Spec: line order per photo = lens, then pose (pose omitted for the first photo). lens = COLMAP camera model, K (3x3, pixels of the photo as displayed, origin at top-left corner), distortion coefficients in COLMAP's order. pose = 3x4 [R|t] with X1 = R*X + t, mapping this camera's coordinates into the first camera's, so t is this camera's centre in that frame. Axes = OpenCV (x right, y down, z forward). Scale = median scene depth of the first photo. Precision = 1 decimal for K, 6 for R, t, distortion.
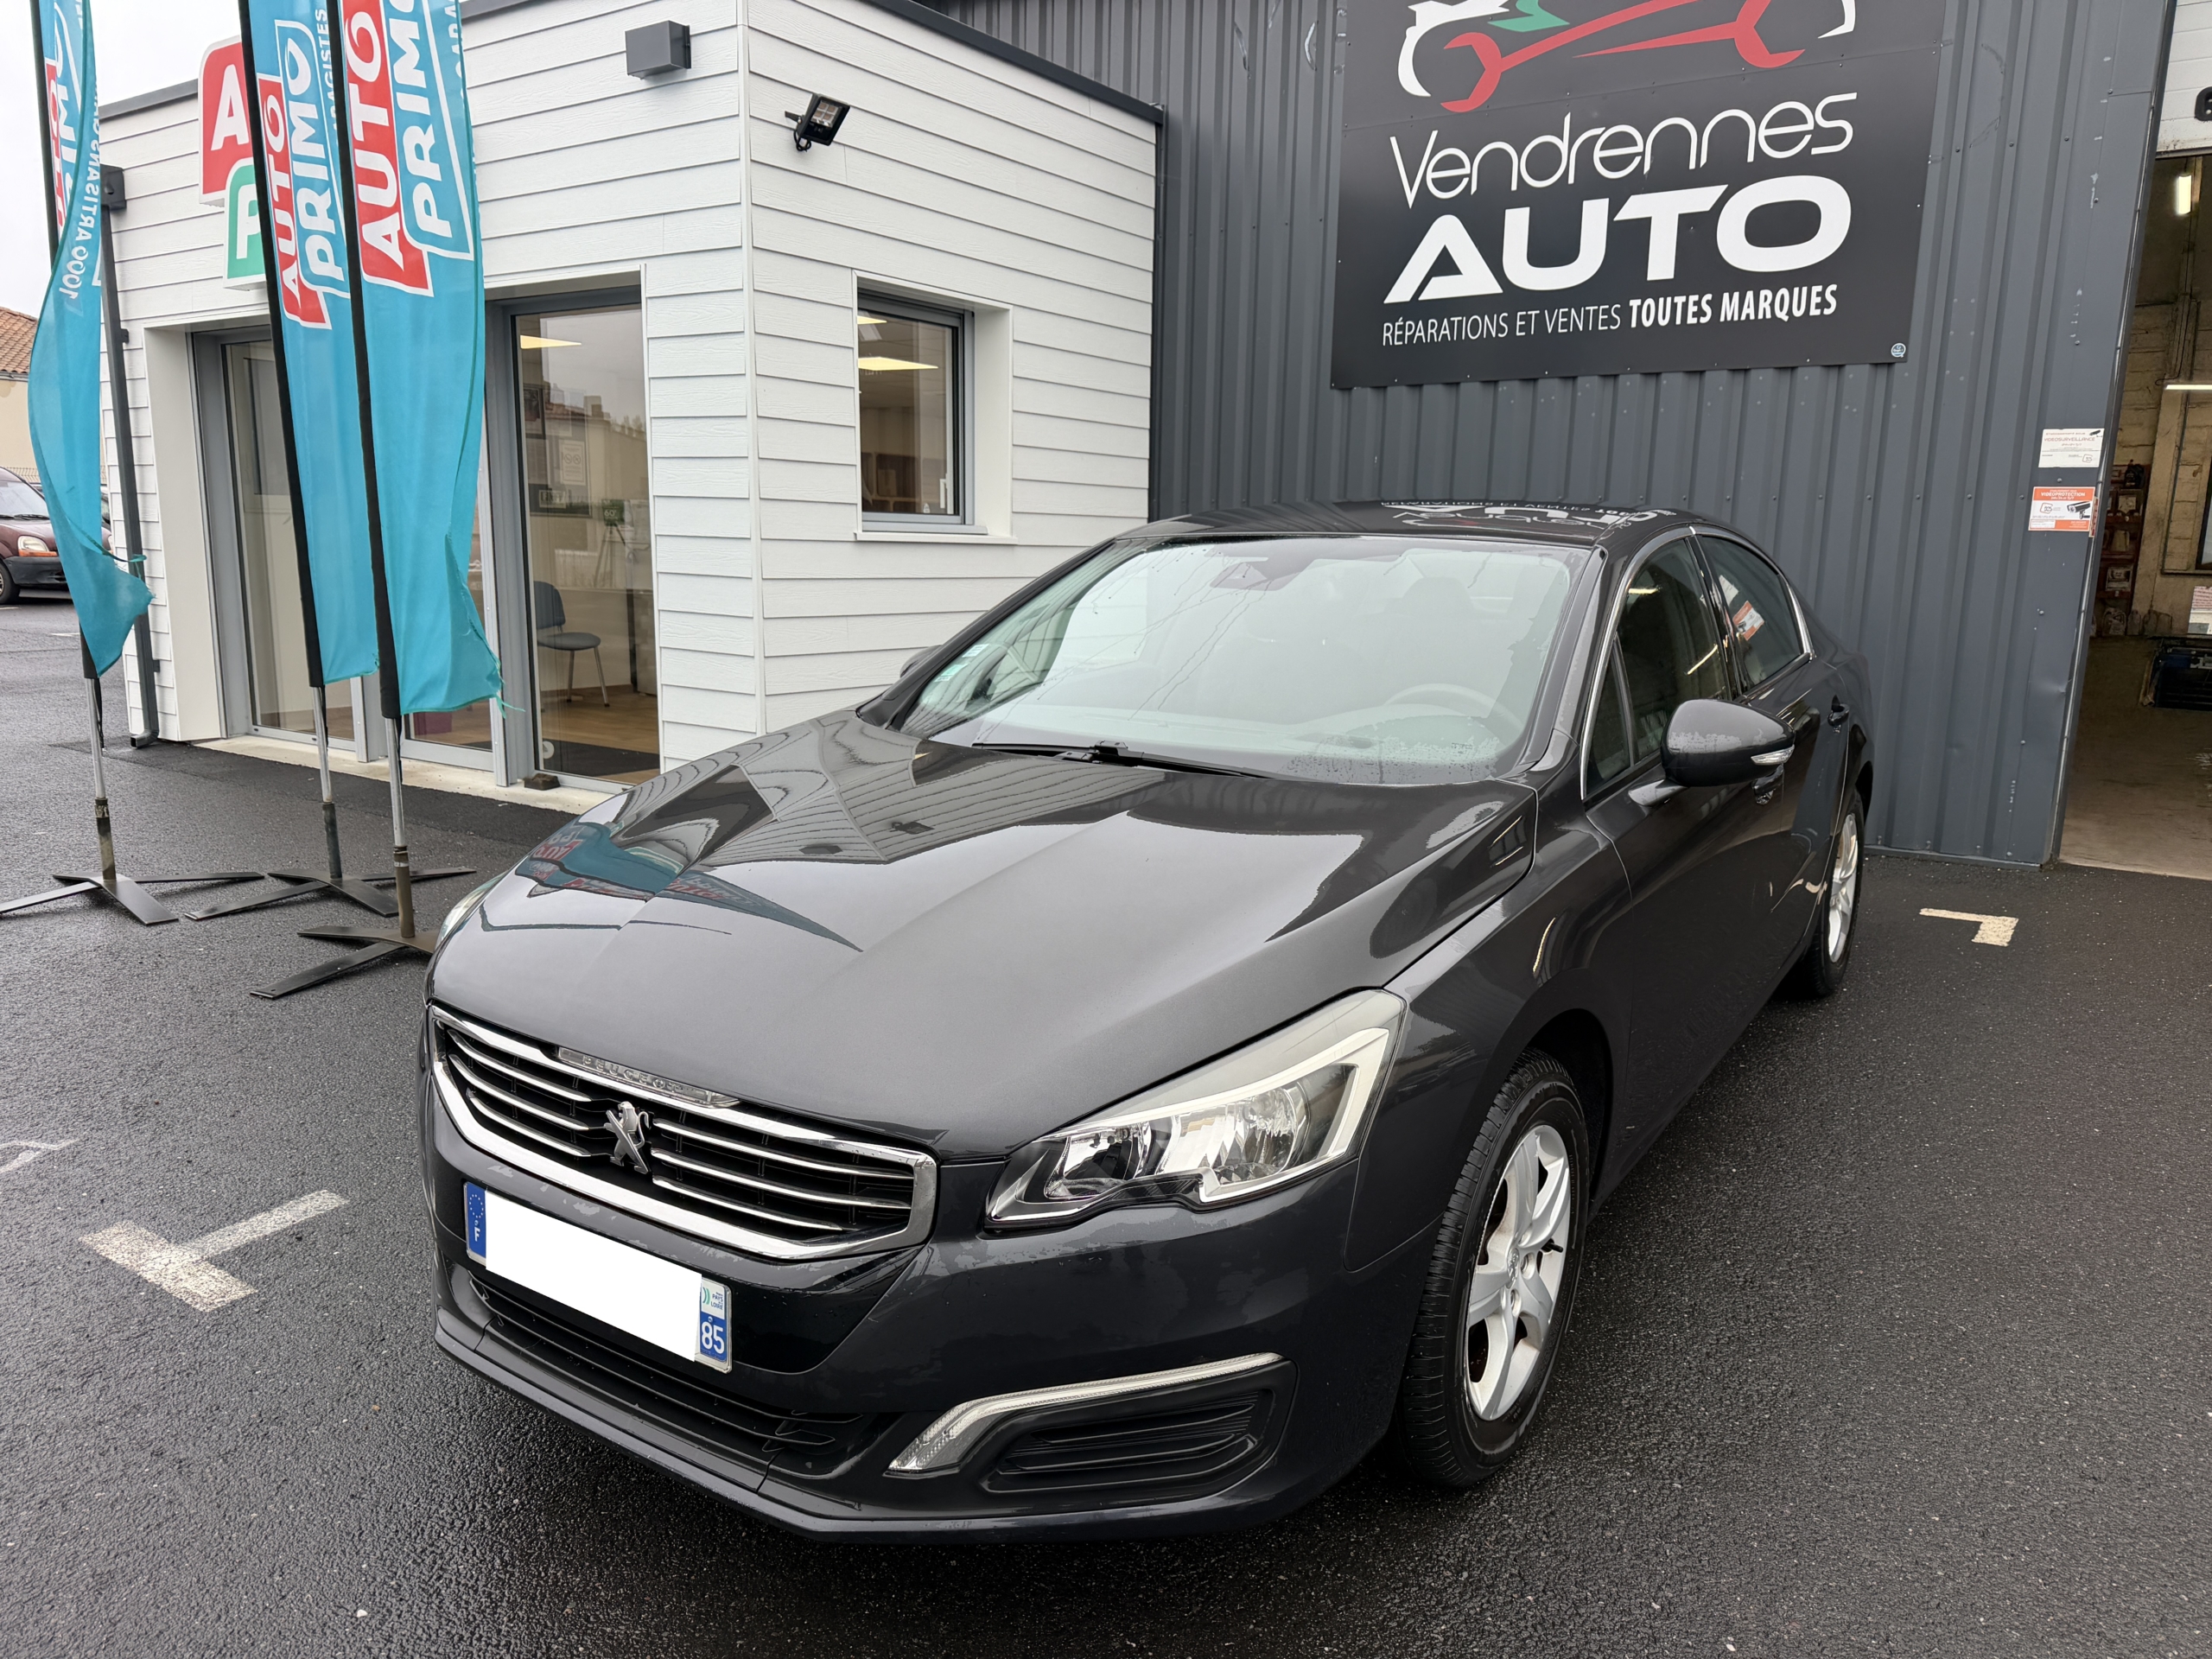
lens RADIAL K [[1567.5, 0, 1098.3], [0, 1567.5, 863.3], [0, 0, 1]] dist [-0.004336, -0.011829]
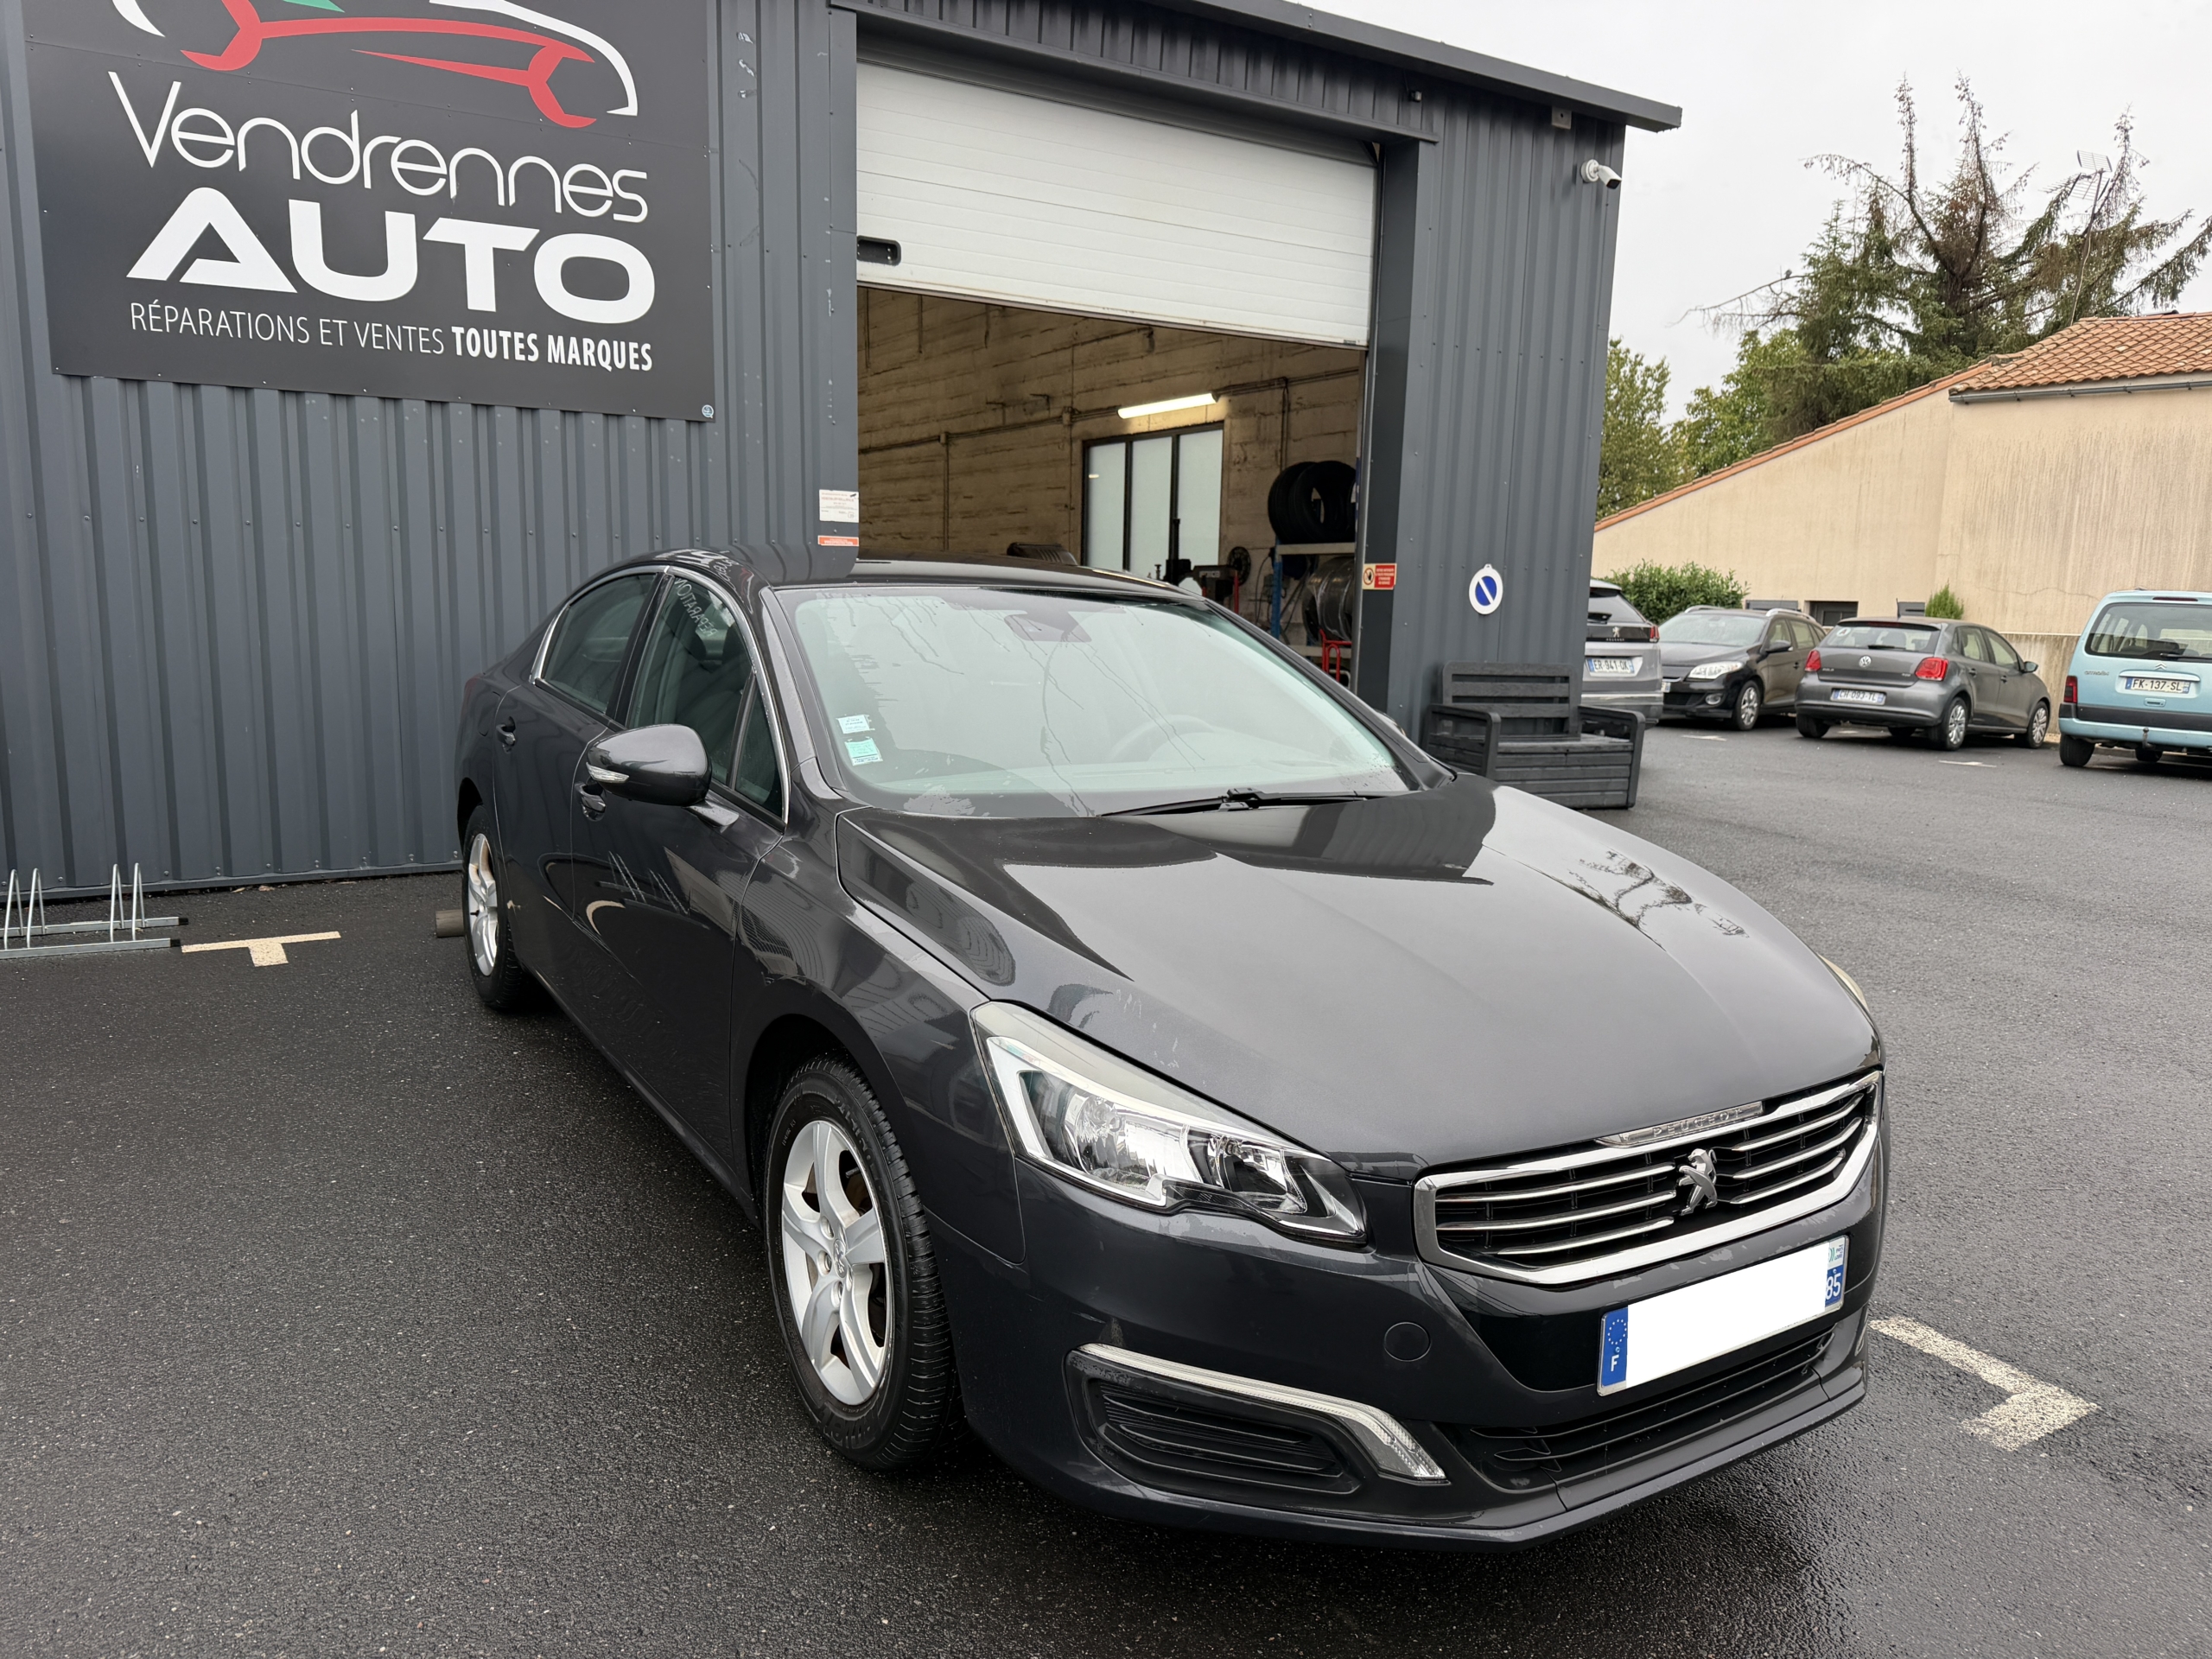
lens RADIAL K [[1567.5, 0, 1099.1], [0, 1567.5, 853.9], [0, 0, 1]] dist [-0.004336, -0.011829]
pose [[0.407471, -0.153434, 0.900236, -0.422004], [0.168095, 0.981542, 0.091208, -0.062501], [-0.897614, 0.114161, 0.425741, 0.272825]]
